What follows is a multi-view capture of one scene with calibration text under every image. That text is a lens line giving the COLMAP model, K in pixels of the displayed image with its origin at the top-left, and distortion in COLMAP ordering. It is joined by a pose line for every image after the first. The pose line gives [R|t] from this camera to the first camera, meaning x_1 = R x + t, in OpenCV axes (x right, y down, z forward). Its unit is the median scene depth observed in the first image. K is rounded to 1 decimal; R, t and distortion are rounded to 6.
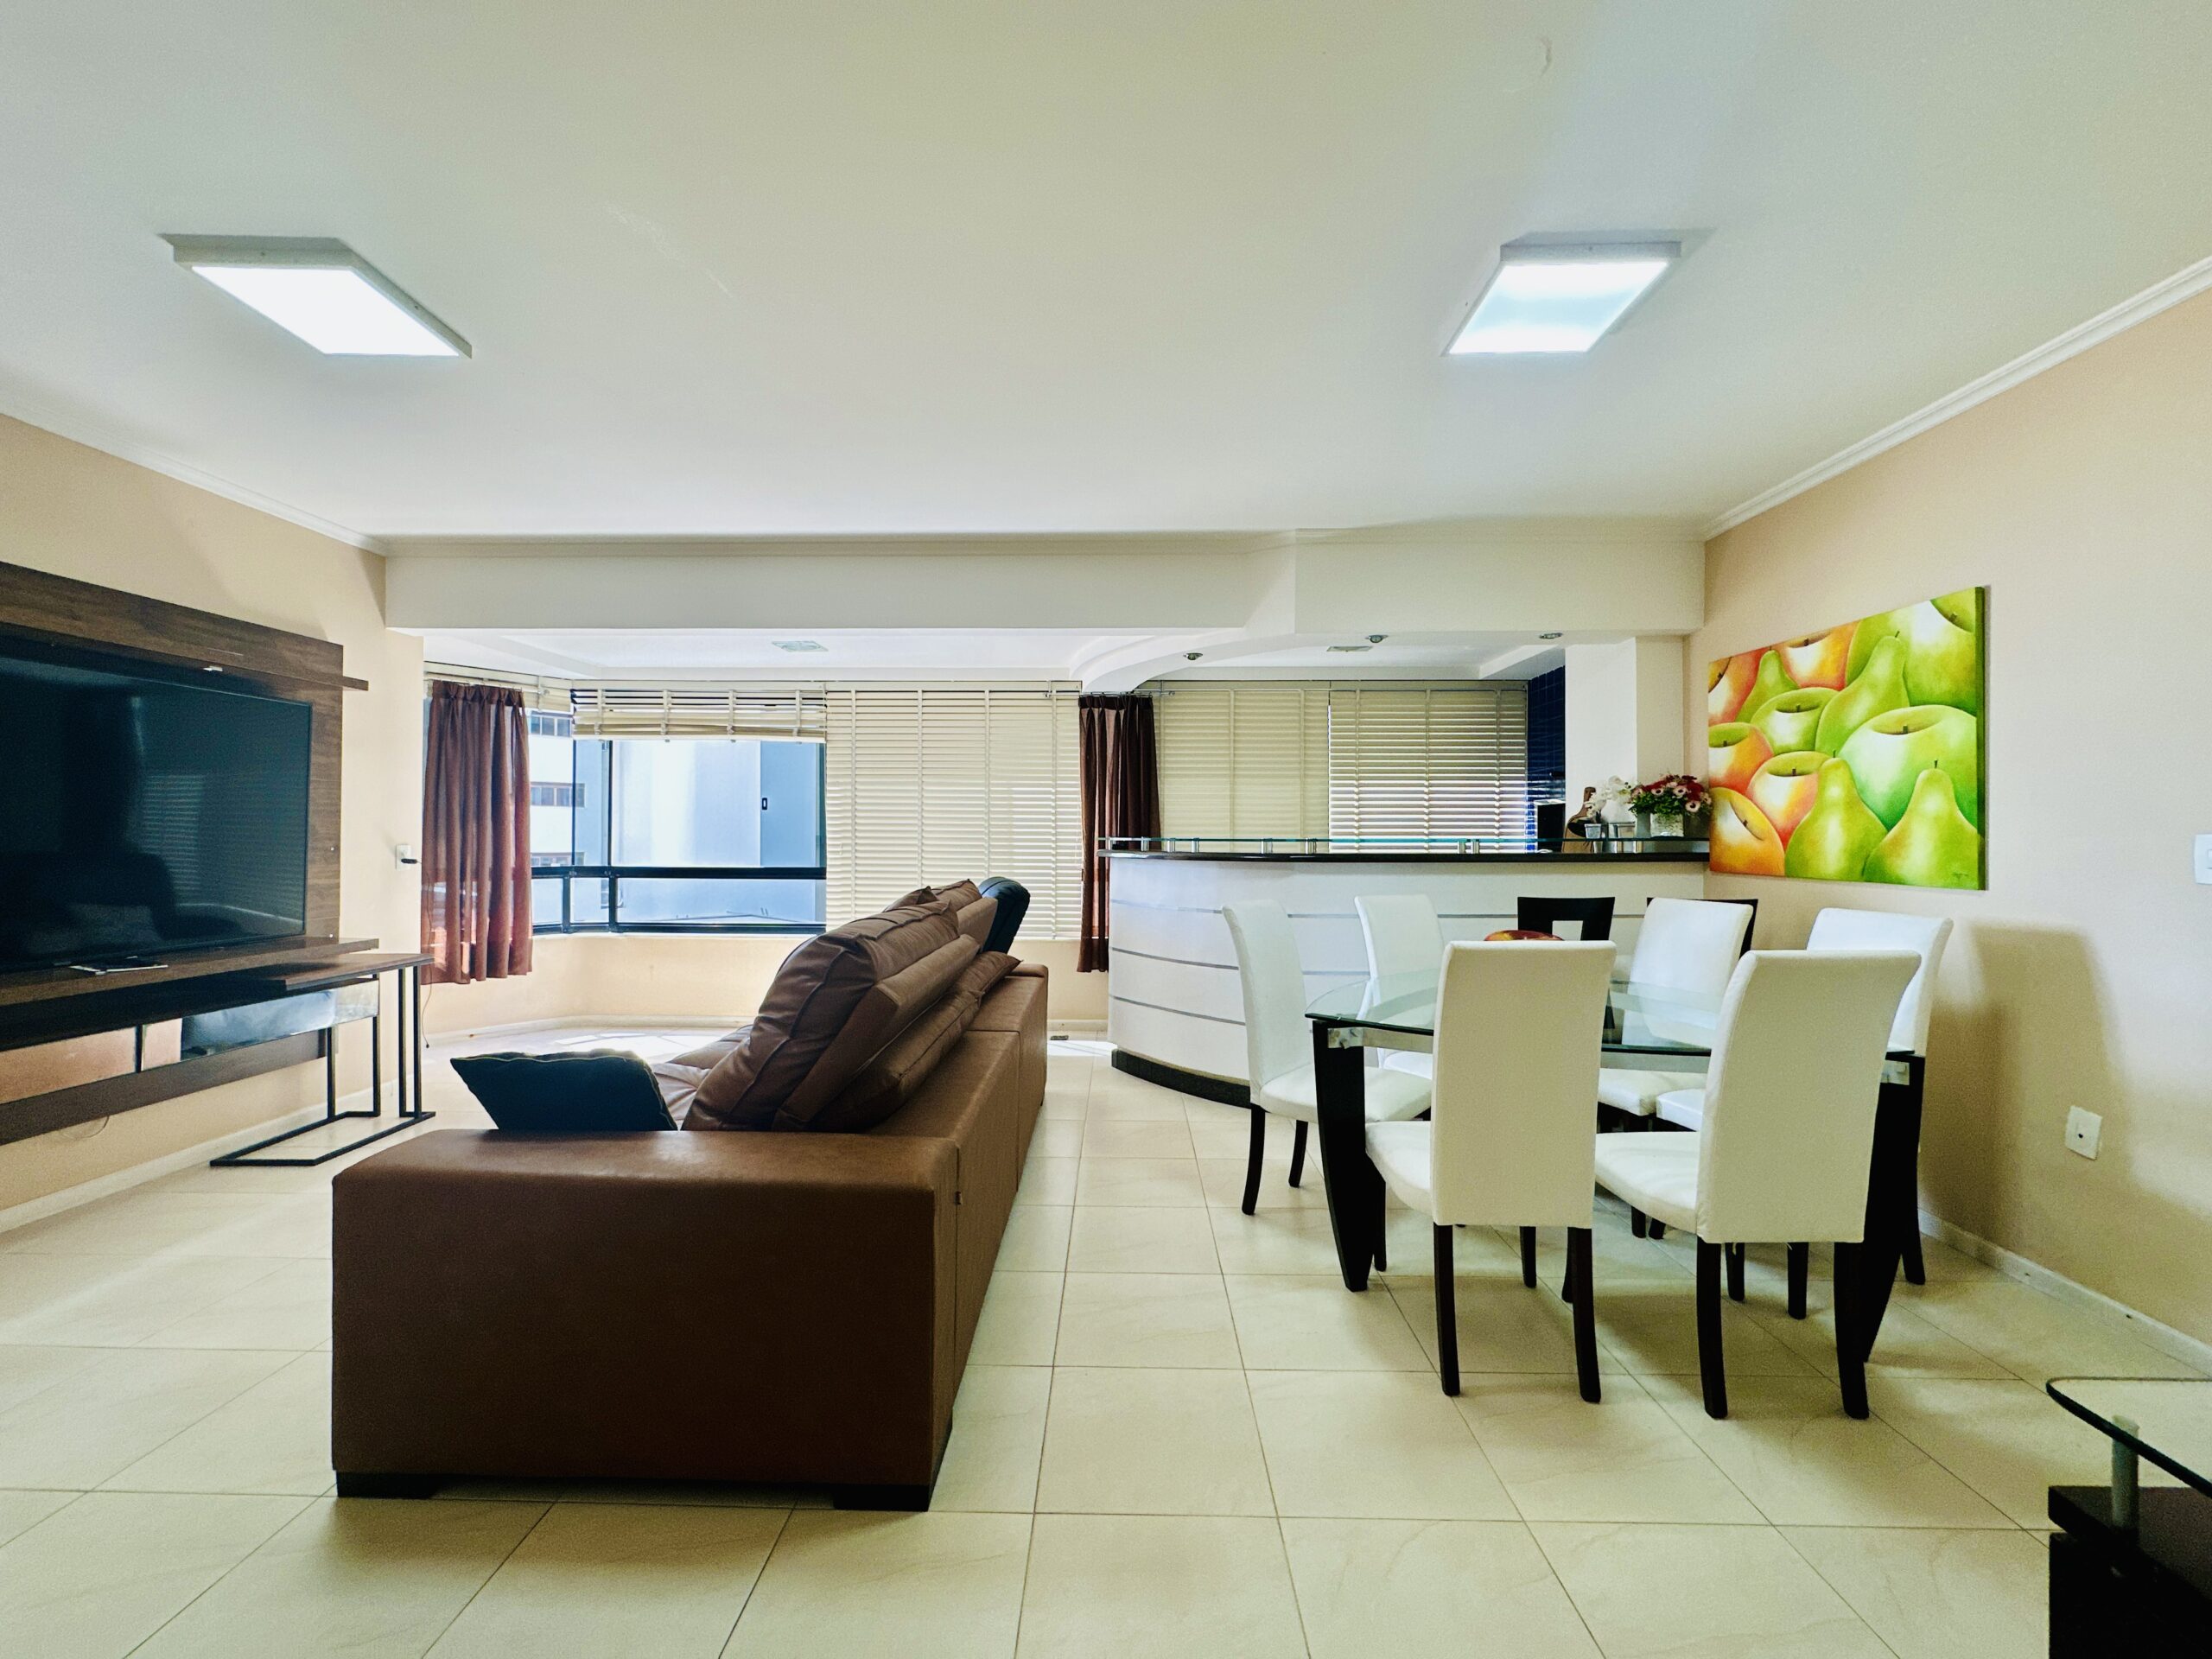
lens RADIAL K [[884.1, 0, 1104.8], [0, 884.1, 831.9], [0, 0, 1]] dist [-0.006879, 0.001797]
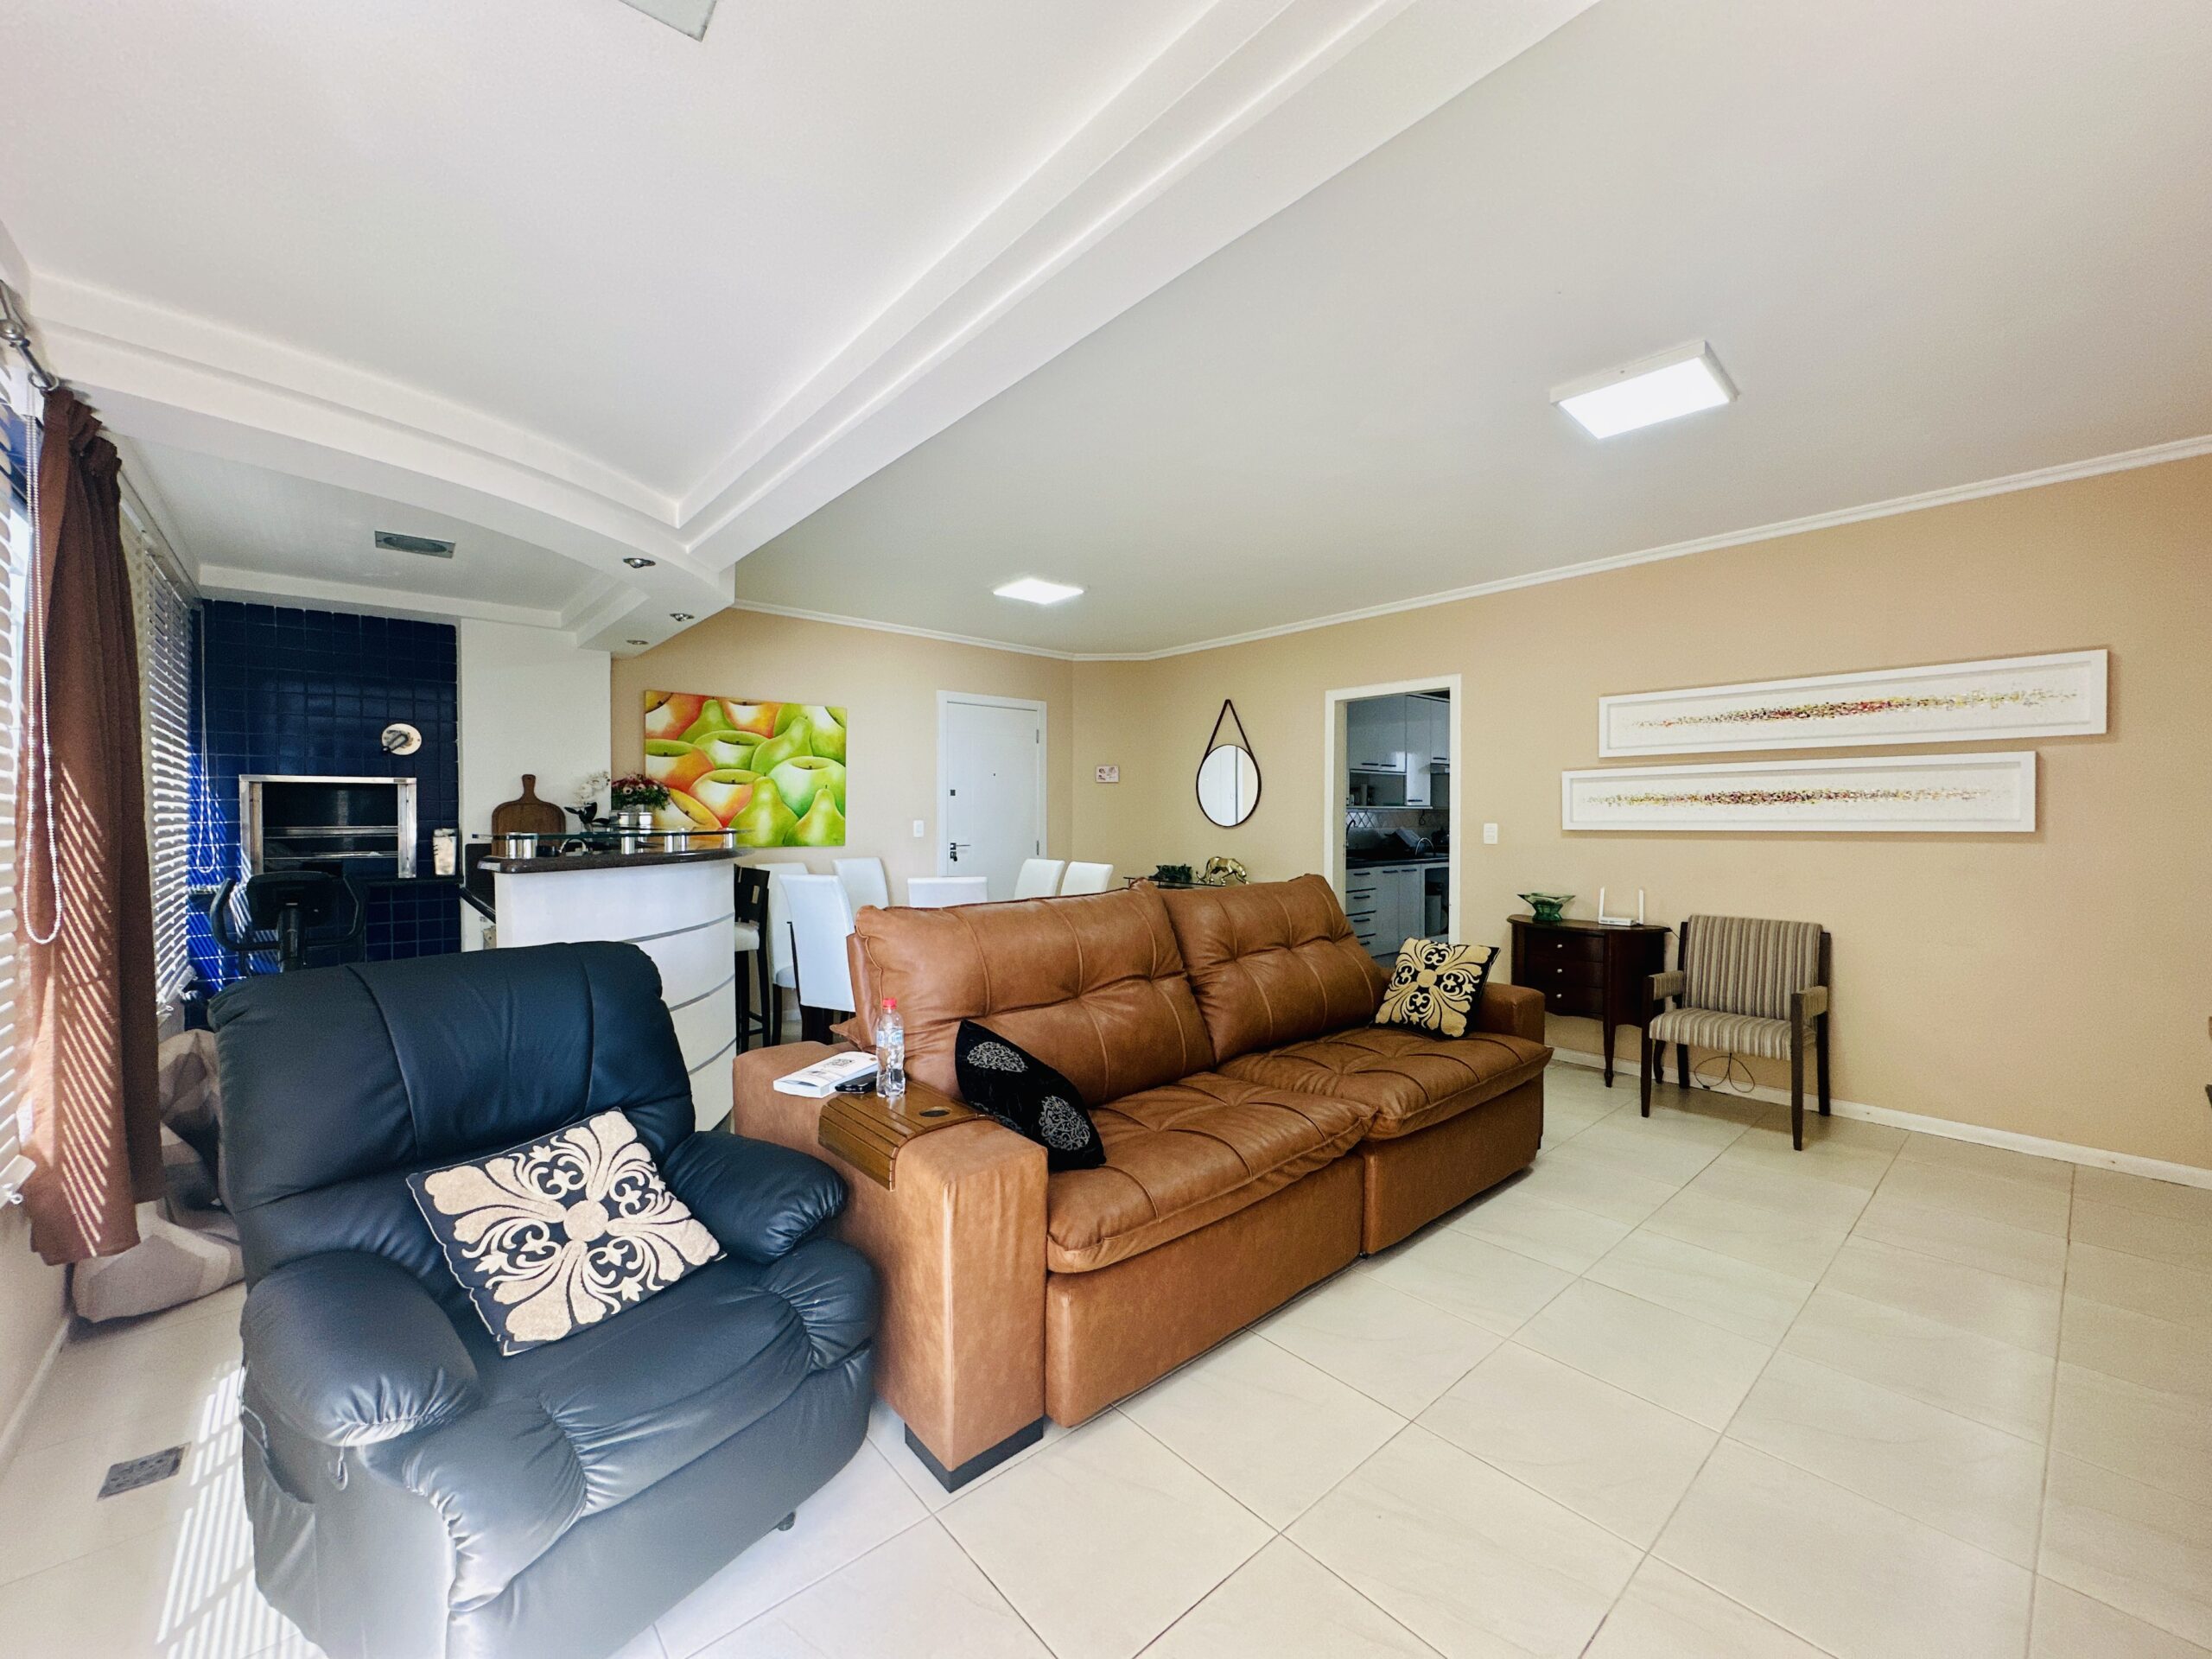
lens RADIAL K [[884.1, 0, 1109.3], [0, 884.1, 824.0], [0, 0, 1]] dist [-0.006879, 0.001797]
pose [[-0.667517, -0.007300, 0.744559, -0.878603], [-0.005173, 0.999973, 0.005167, -0.002934], [-0.744577, -0.000402, -0.667537, 1.585282]]
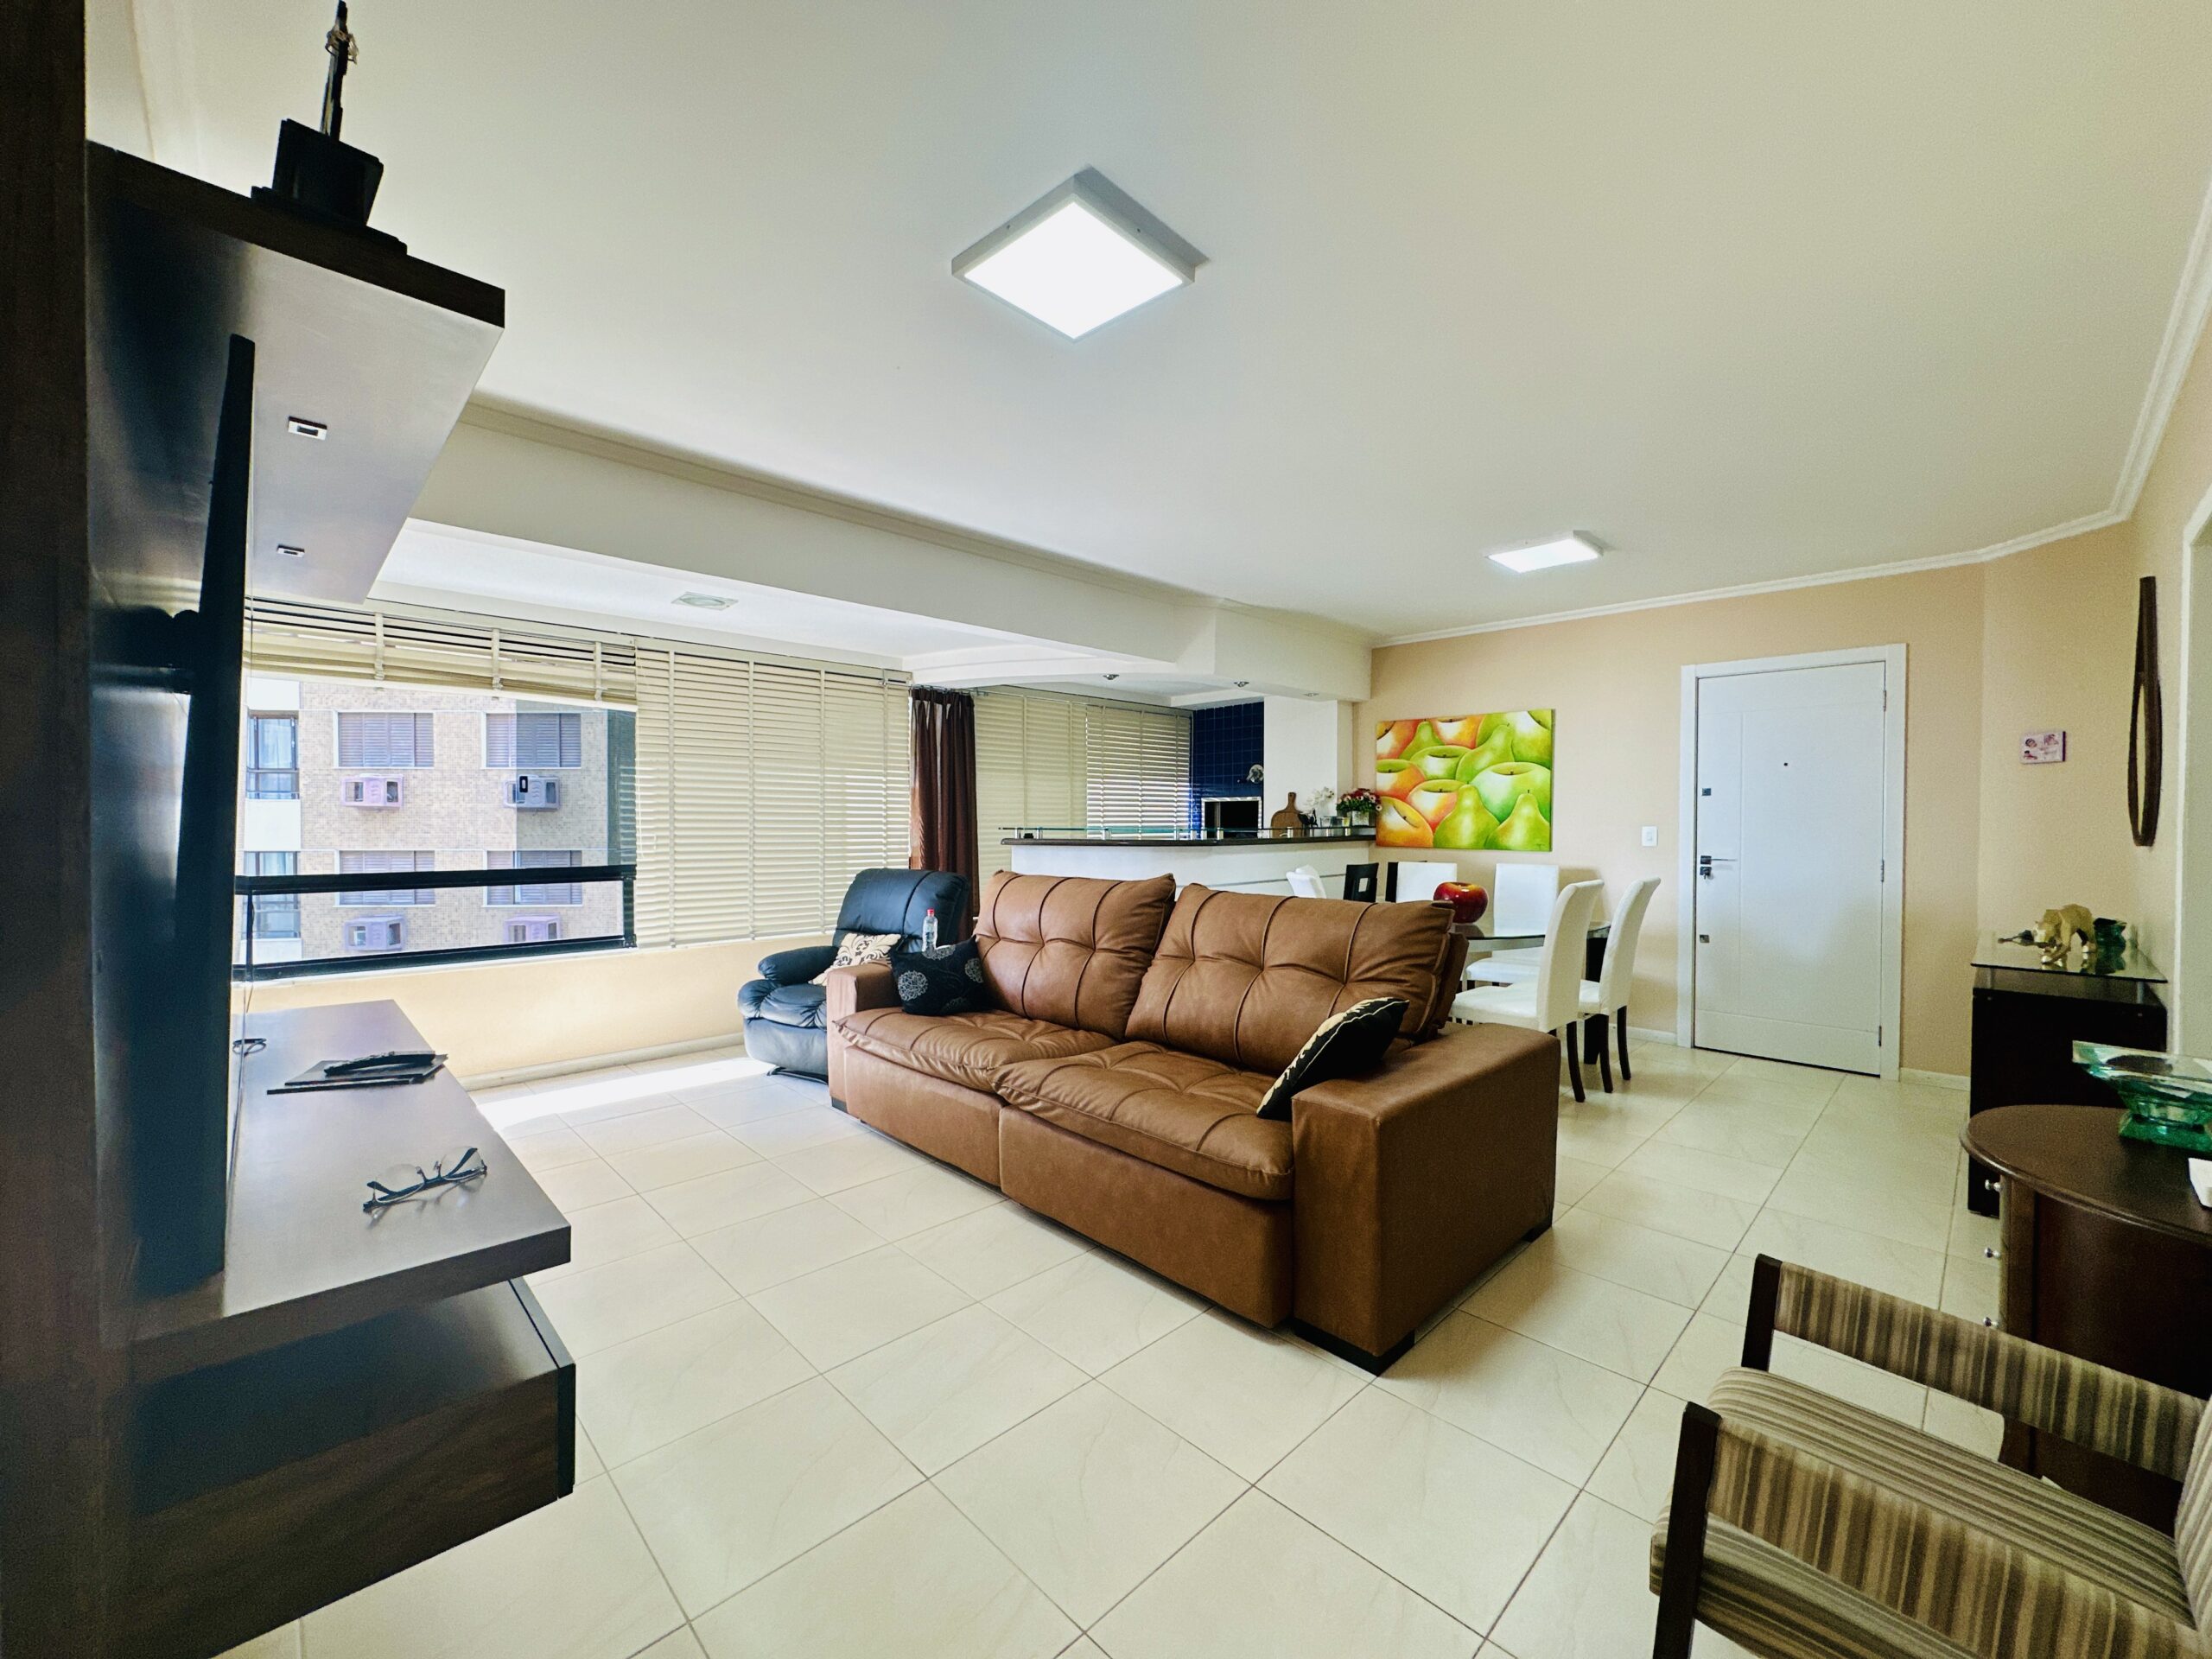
lens RADIAL K [[884.1, 0, 1103.4], [0, 884.1, 834.3], [0, 0, 1]] dist [-0.006879, 0.001797]
pose [[0.701365, -0.013130, 0.712681, -1.030684], [-0.005028, 0.999714, 0.023366, -0.016619], [-0.712784, -0.019971, 0.701099, 0.216013]]
